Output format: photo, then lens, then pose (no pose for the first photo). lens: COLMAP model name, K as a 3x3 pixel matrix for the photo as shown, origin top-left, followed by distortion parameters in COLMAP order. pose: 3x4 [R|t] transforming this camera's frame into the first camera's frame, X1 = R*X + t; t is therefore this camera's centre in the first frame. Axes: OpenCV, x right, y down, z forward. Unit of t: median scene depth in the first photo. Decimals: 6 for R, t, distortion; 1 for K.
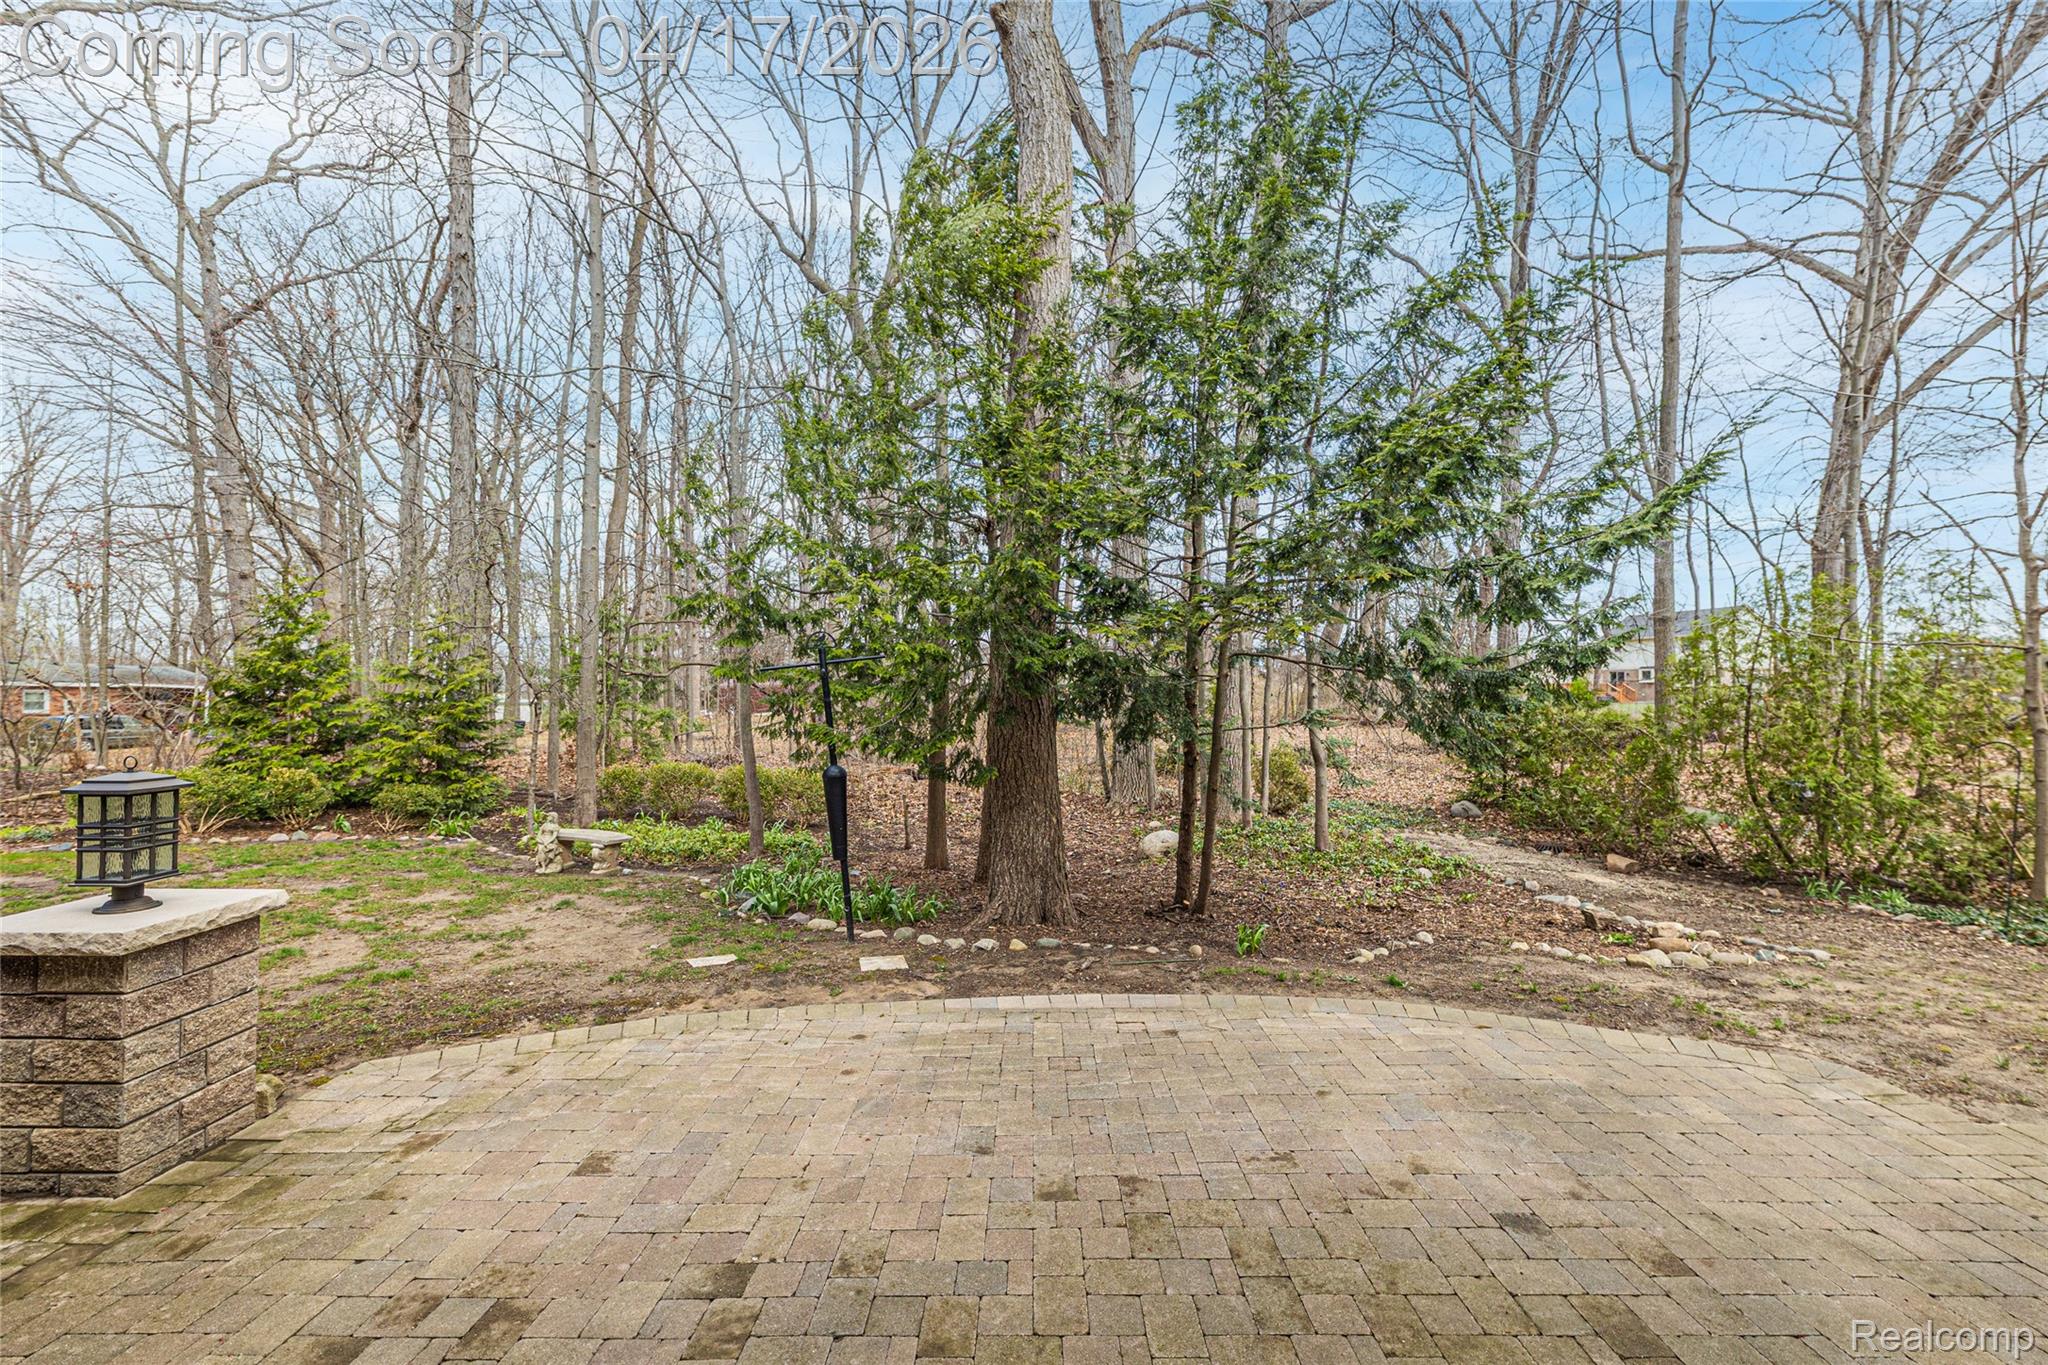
lens RADIAL K [[835.2, 0, 1033.2], [0, 835.2, 675.7], [0, 0, 1]] dist [0.001744, -0.000137]
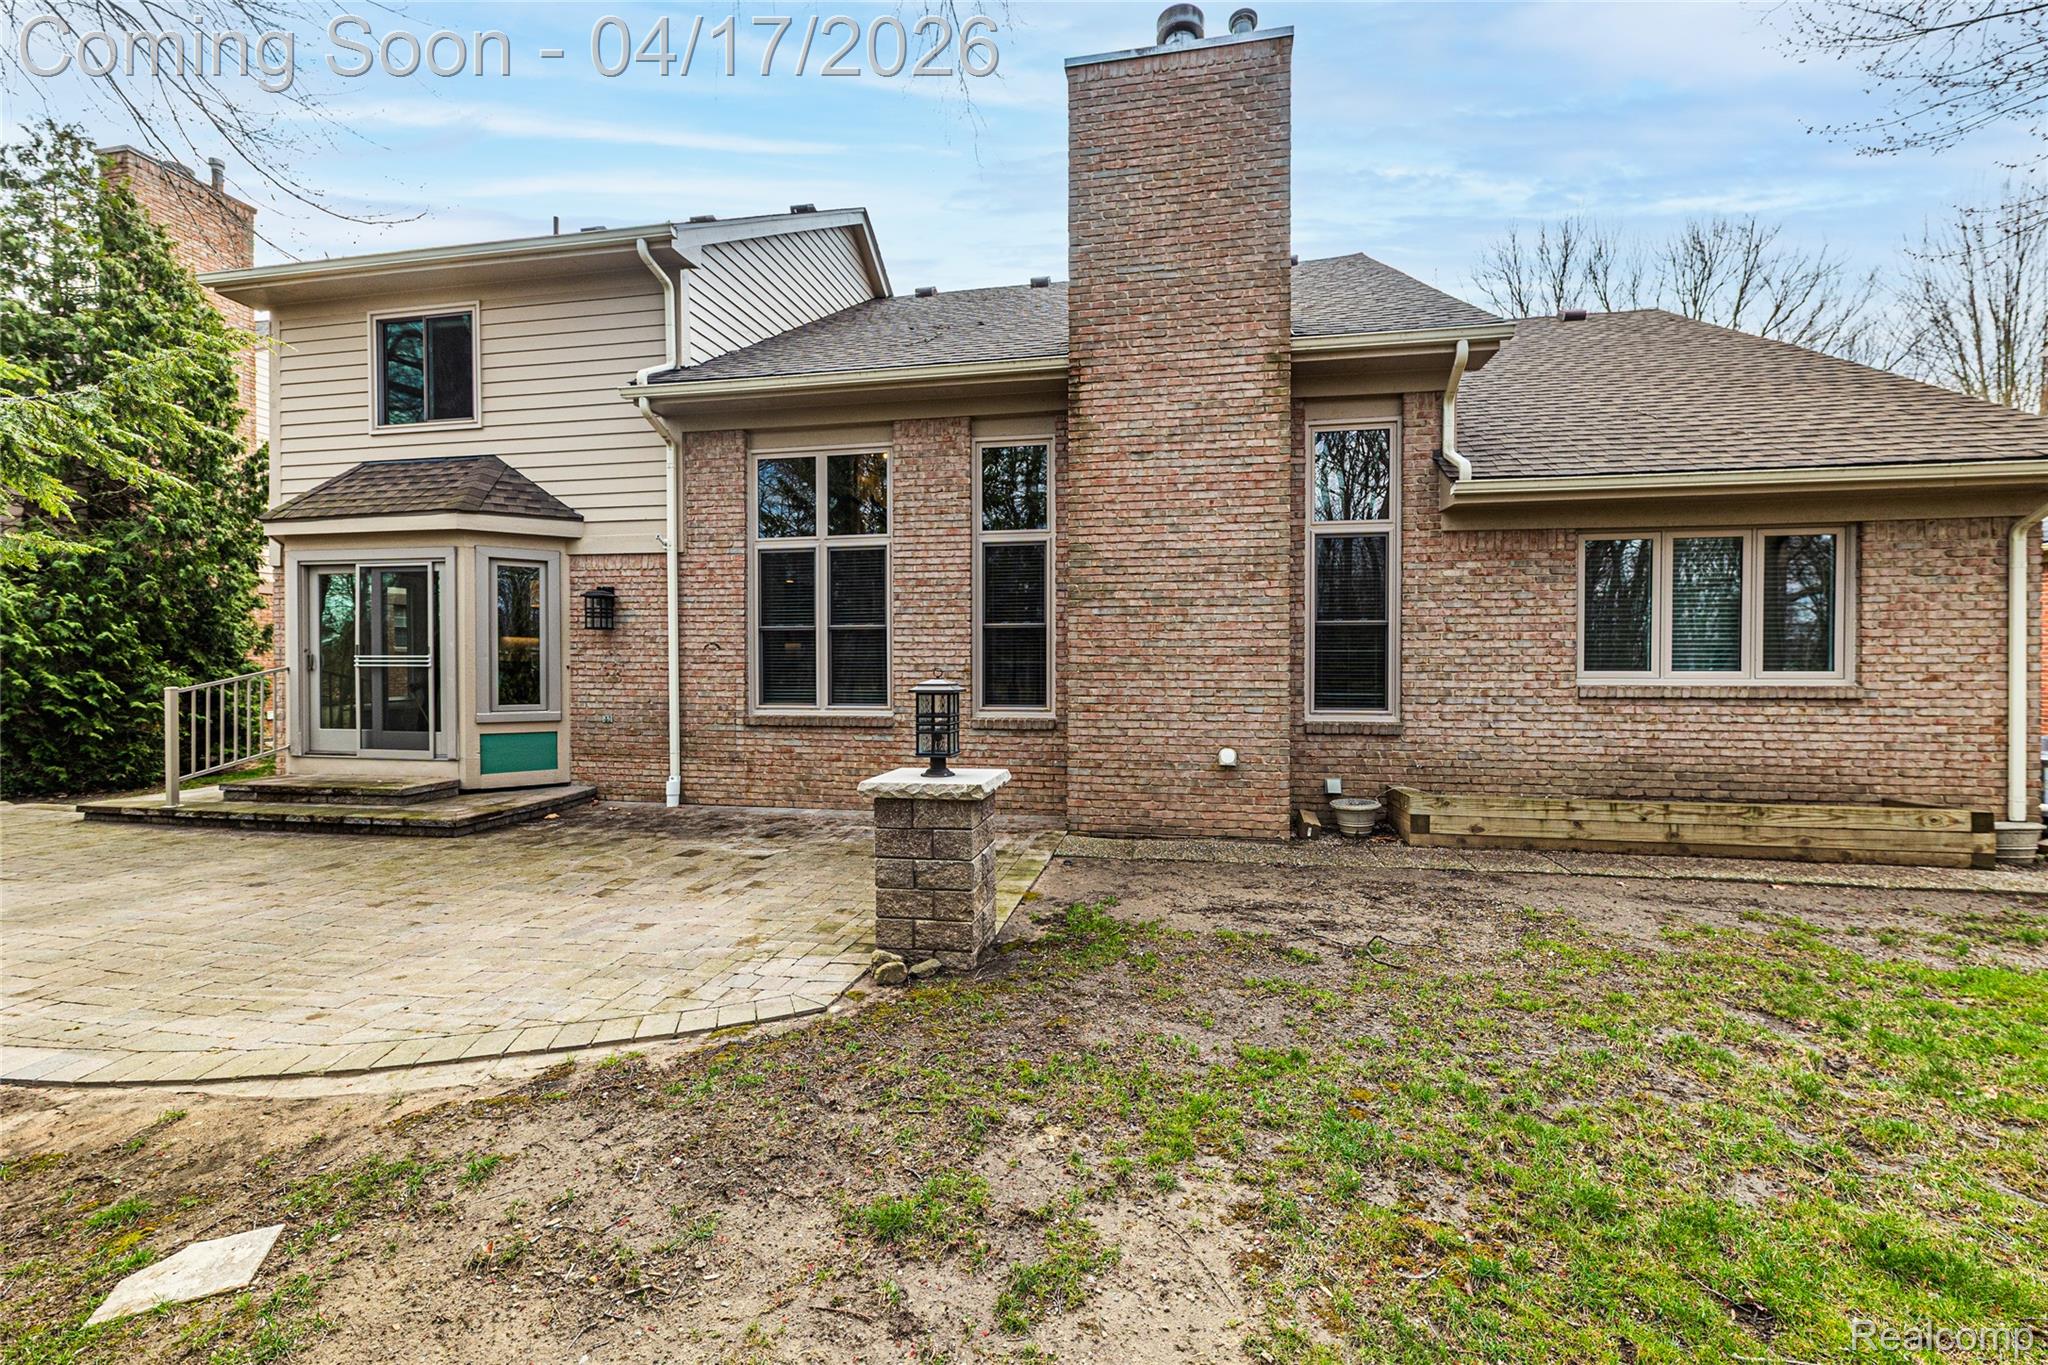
lens RADIAL K [[835.2, 0, 1033.2], [0, 835.2, 675.7], [0, 0, 1]] dist [0.001744, -0.000137]
pose [[-0.982105, 0.002048, 0.188324, -1.217669], [-0.000205, 0.999929, -0.011945, 0.105120], [-0.188335, -0.011770, -0.982034, 1.904940]]
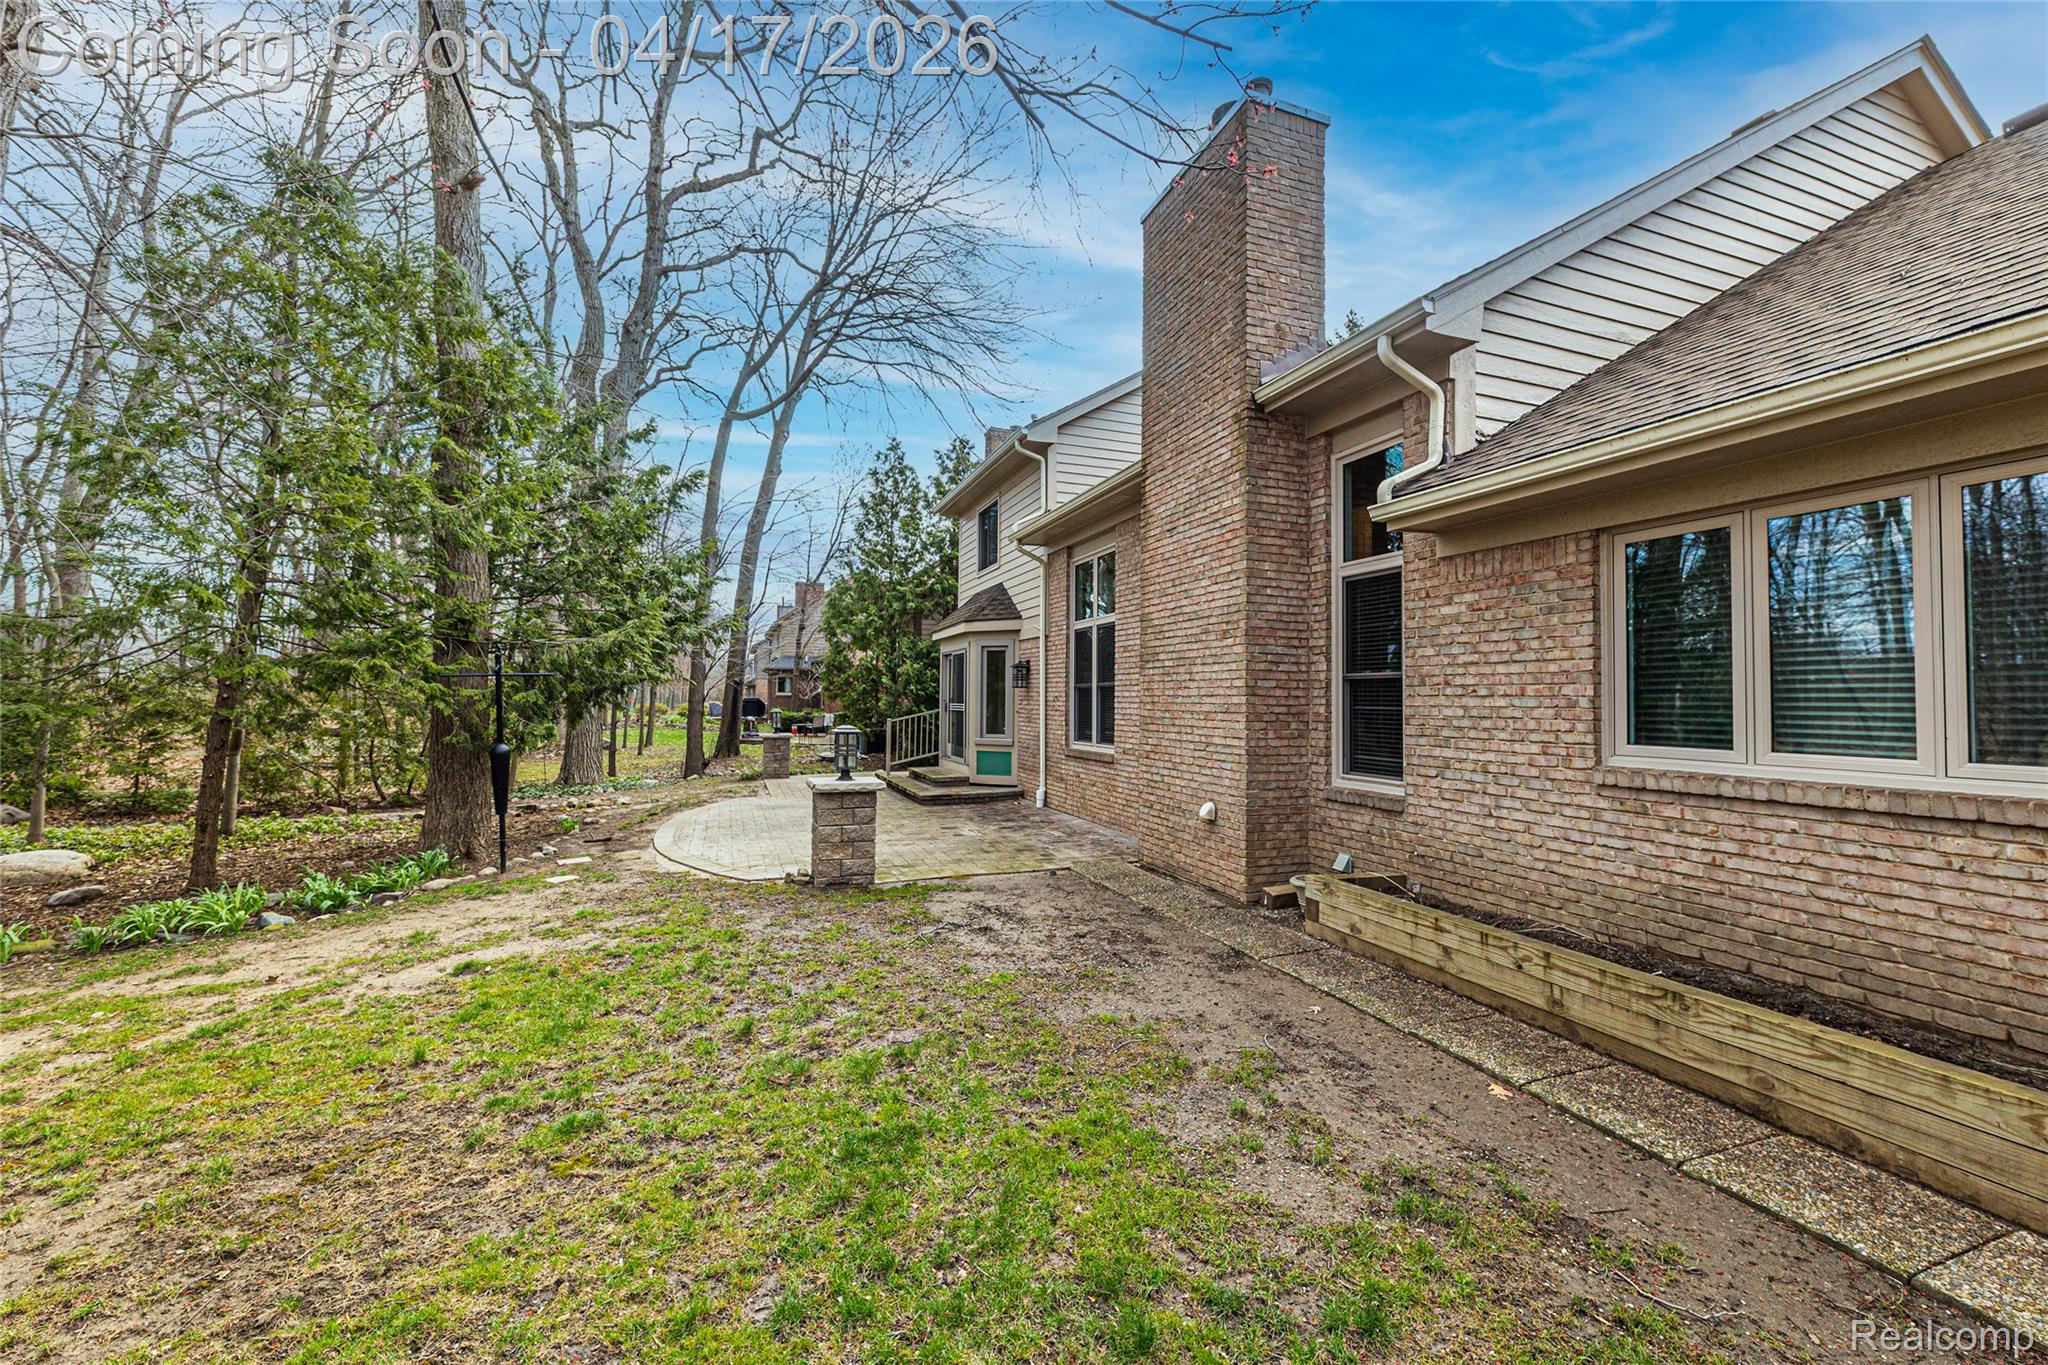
lens RADIAL K [[835.2, 0, 1033.2], [0, 835.2, 675.7], [0, 0, 1]] dist [0.001744, -0.000137]
pose [[-0.330673, 0.029128, 0.943296, -2.920891], [-0.029128, 0.998732, -0.041051, 0.047466], [-0.943296, -0.041051, -0.329405, 1.051152]]
